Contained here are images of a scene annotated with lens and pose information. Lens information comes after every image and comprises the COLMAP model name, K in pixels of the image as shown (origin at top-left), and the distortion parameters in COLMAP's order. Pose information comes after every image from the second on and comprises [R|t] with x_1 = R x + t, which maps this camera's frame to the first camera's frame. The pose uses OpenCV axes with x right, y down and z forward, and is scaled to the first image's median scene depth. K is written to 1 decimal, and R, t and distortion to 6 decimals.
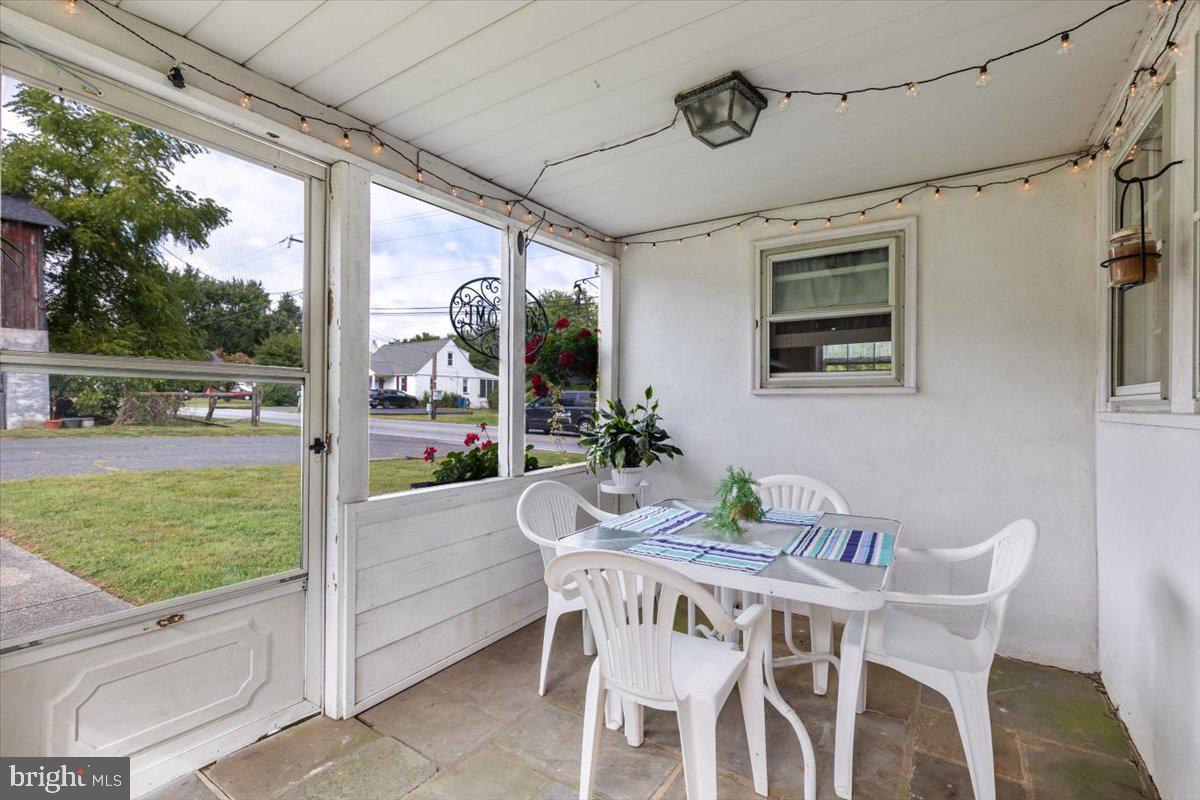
lens RADIAL K [[544.7, 0, 601.5], [0, 544.7, 412.5], [0, 0, 1]] dist [0.000562, 0.000108]
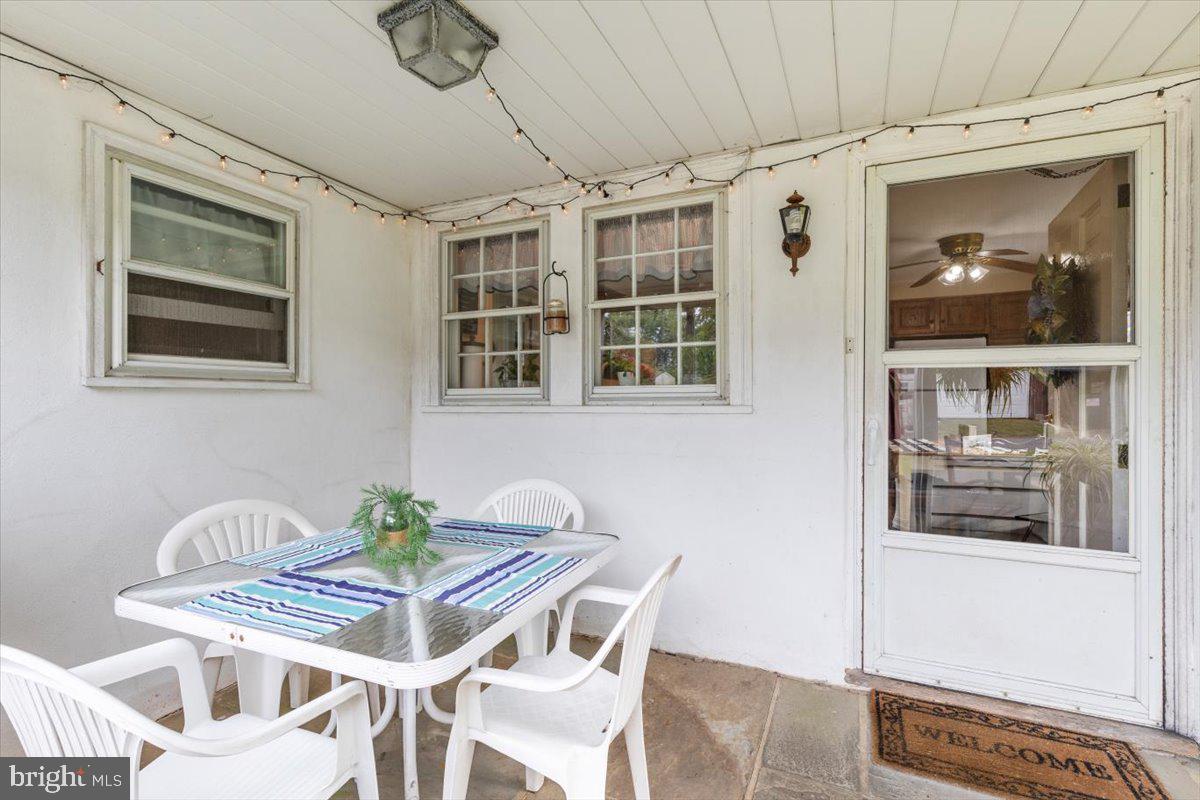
lens RADIAL K [[544.7, 0, 601.5], [0, 544.7, 412.5], [0, 0, 1]] dist [0.000562, 0.000108]
pose [[-0.163192, -0.028754, 0.986175, -0.446932], [0.017012, 0.999345, 0.031953, -0.017084], [-0.986448, 0.021991, -0.162596, 0.646014]]
